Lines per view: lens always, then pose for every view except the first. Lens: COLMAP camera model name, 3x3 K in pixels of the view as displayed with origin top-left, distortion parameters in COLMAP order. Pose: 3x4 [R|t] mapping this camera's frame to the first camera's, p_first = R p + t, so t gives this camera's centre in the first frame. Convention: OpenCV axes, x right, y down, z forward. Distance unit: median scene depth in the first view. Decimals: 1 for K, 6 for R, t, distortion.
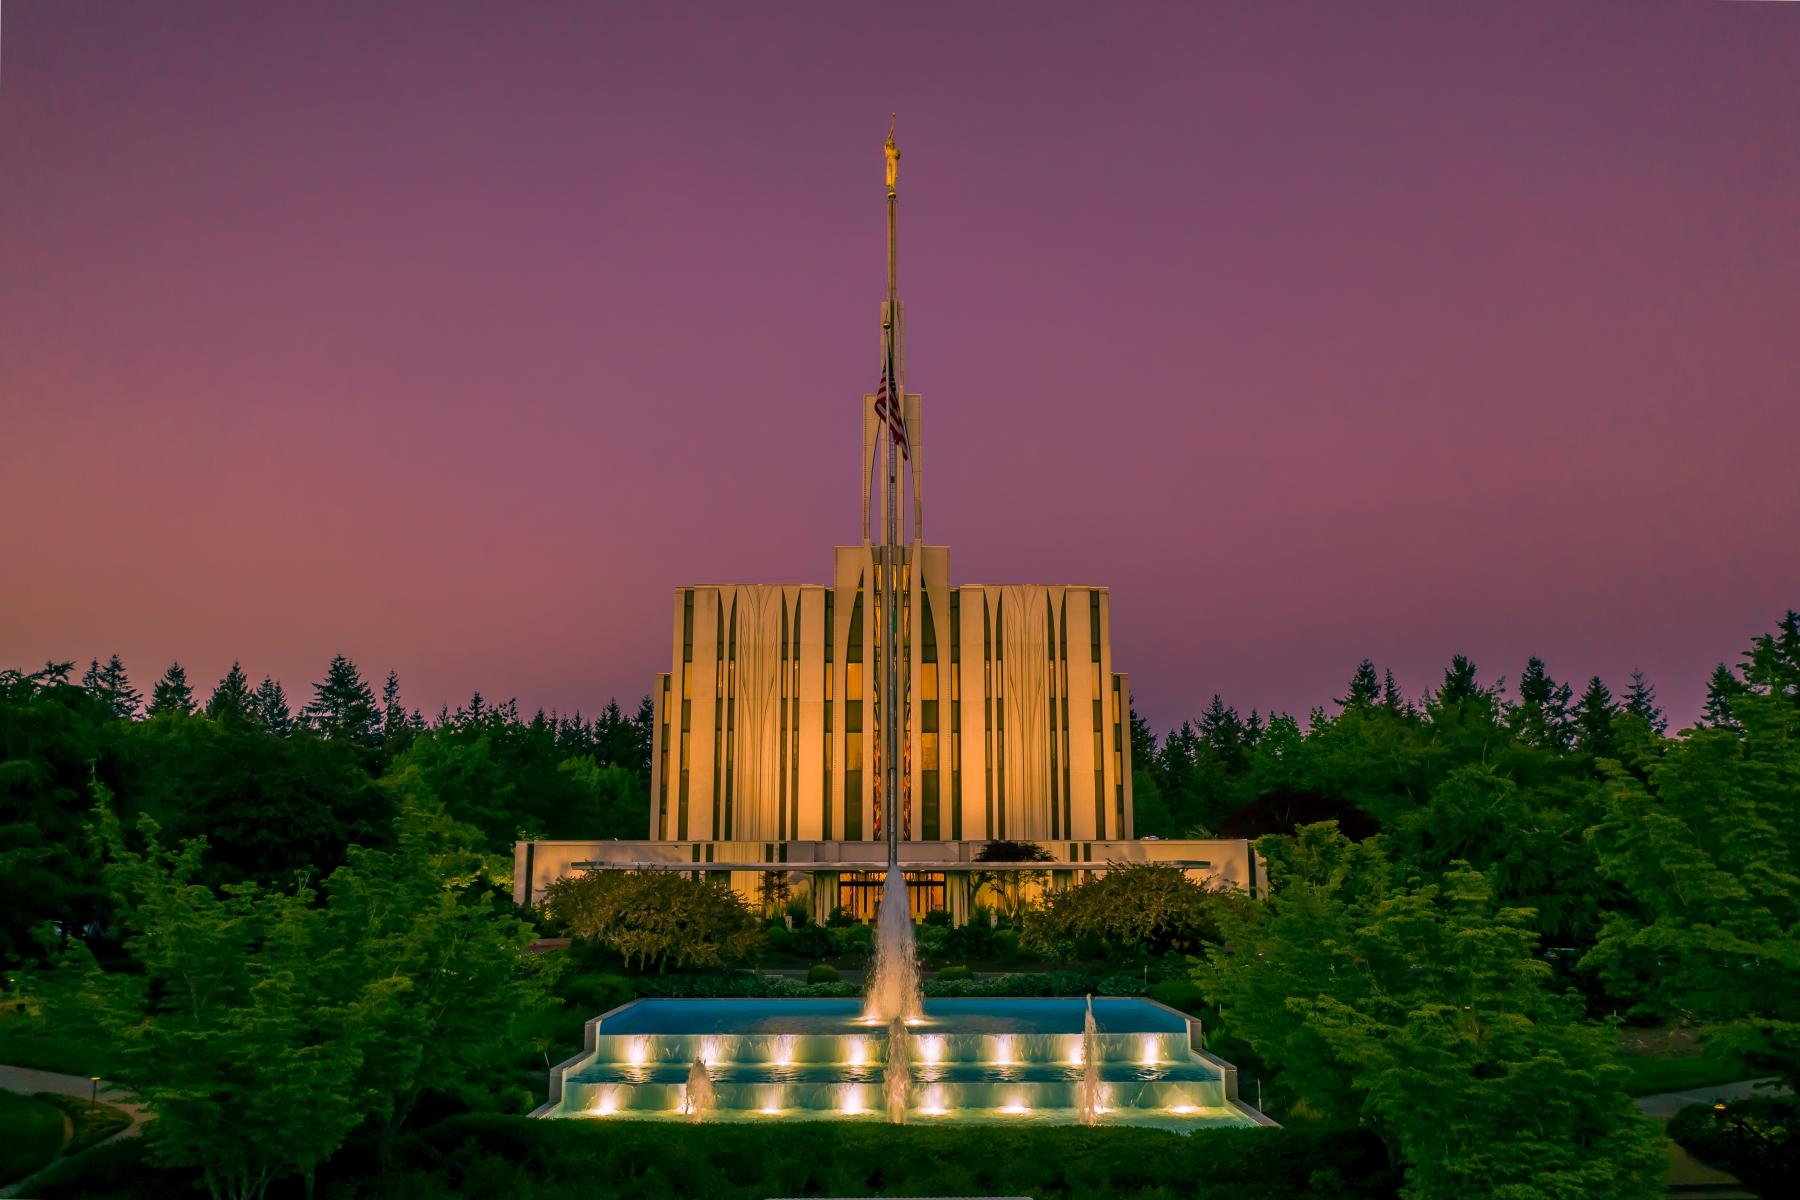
lens RADIAL K [[1465.8, 0, 903.7], [0, 1465.8, 599.3], [0, 0, 1]] dist [-0.009057, -0.003048]
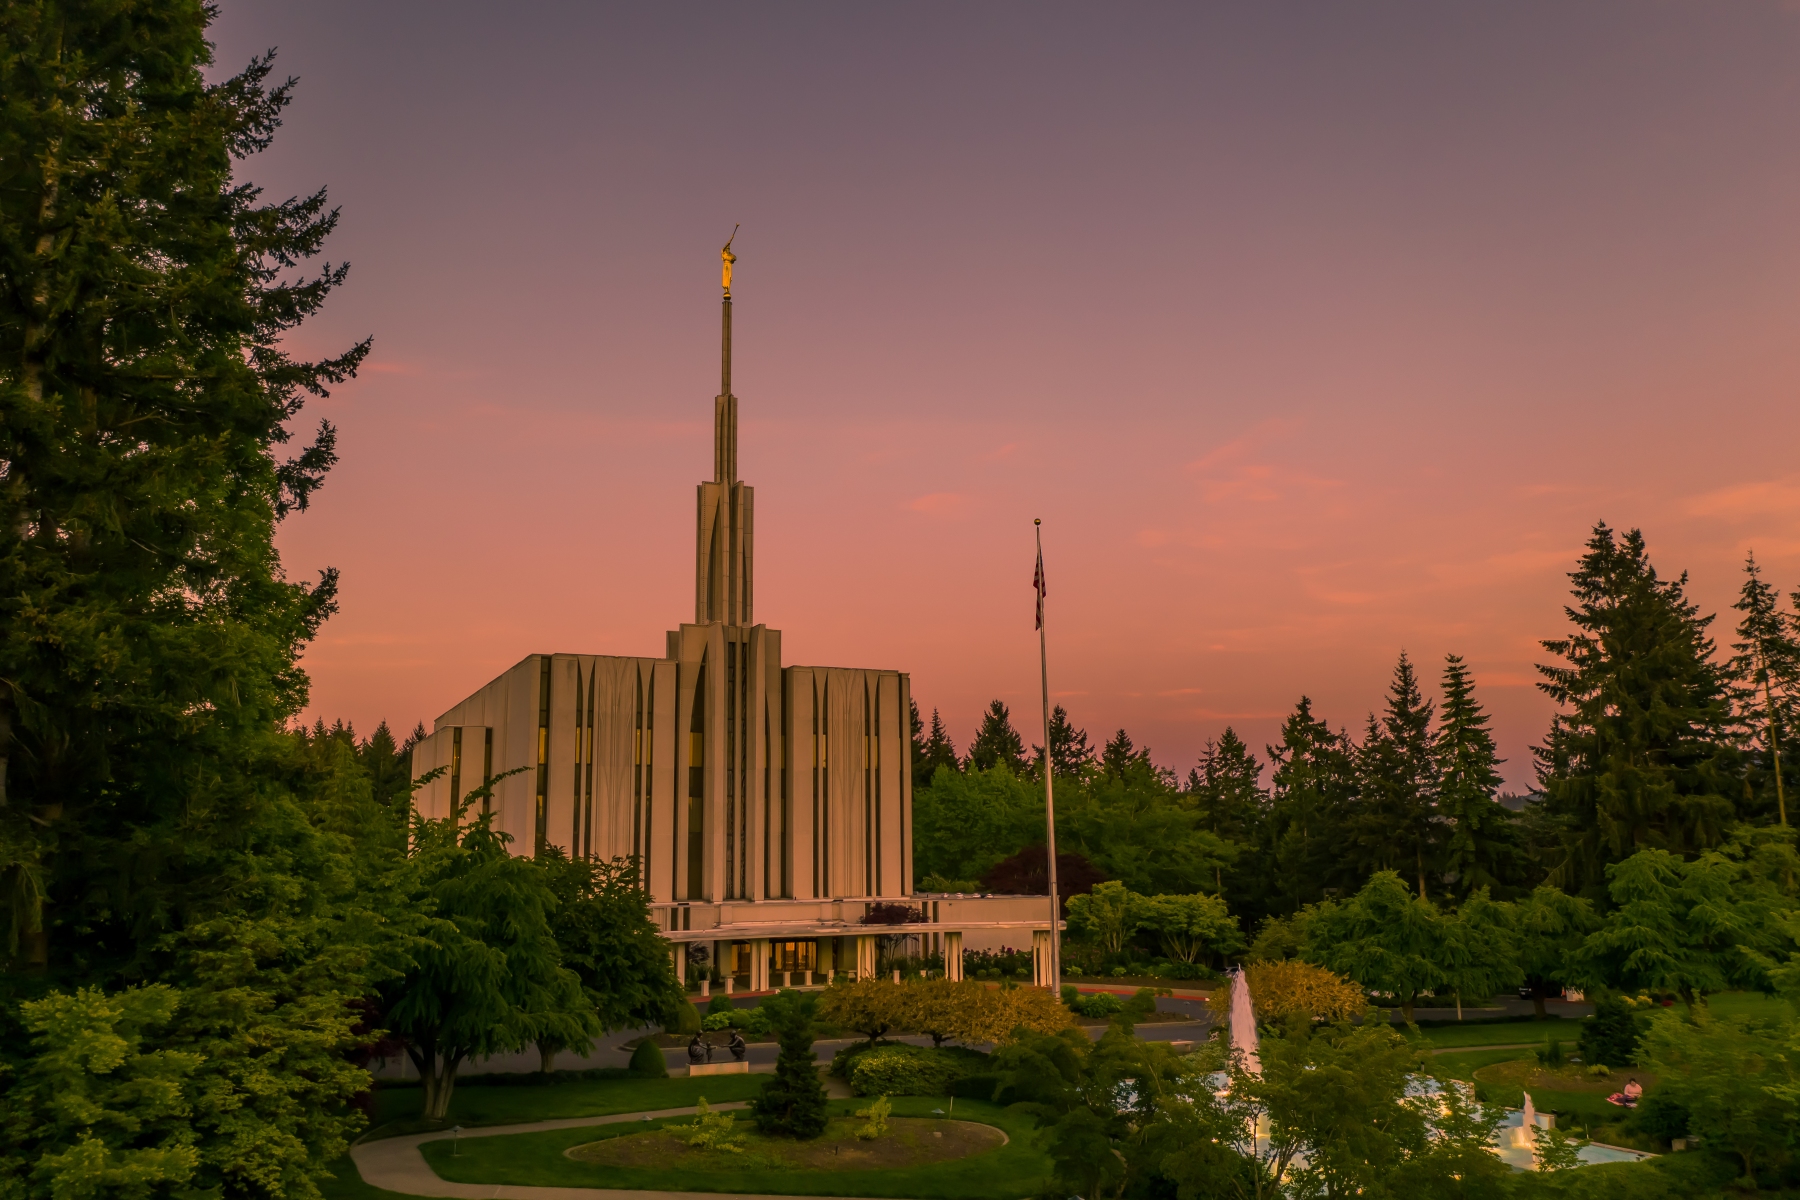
lens RADIAL K [[1465.8, 0, 903.7], [0, 1465.8, 599.3], [0, 0, 1]] dist [-0.009057, -0.003048]
pose [[0.905013, 0.066303, 0.420186, -0.349833], [-0.070563, 0.997493, -0.005419, -0.058694], [-0.419491, -0.024746, 0.907422, -0.046516]]
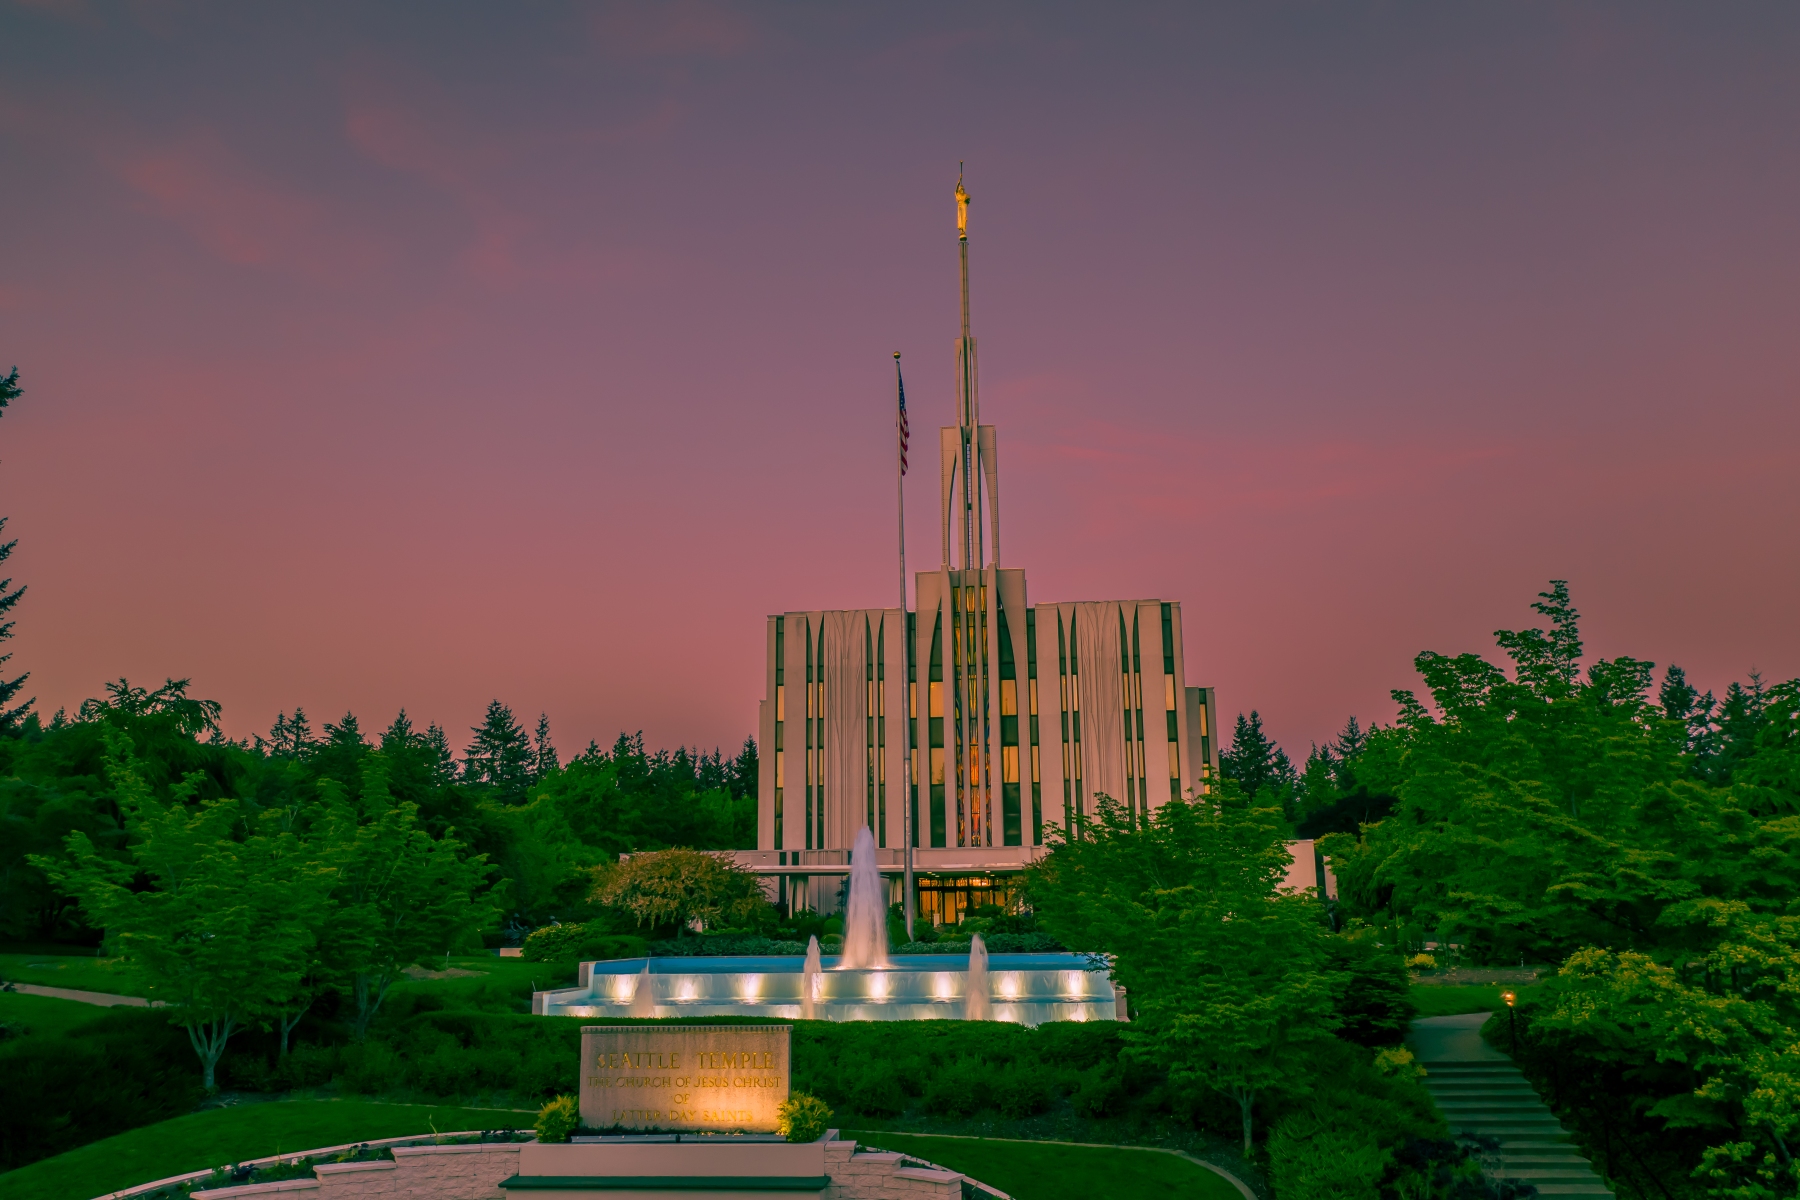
lens RADIAL K [[1458.4, 0, 893.1], [0, 1458.4, 603.6], [0, 0, 1]] dist [-0.003275, -0.000077]
pose [[0.992401, -0.036443, -0.117528, 0.059057], [0.033311, 0.999039, -0.028501, 0.015856], [0.118453, 0.024369, 0.992661, -0.041200]]
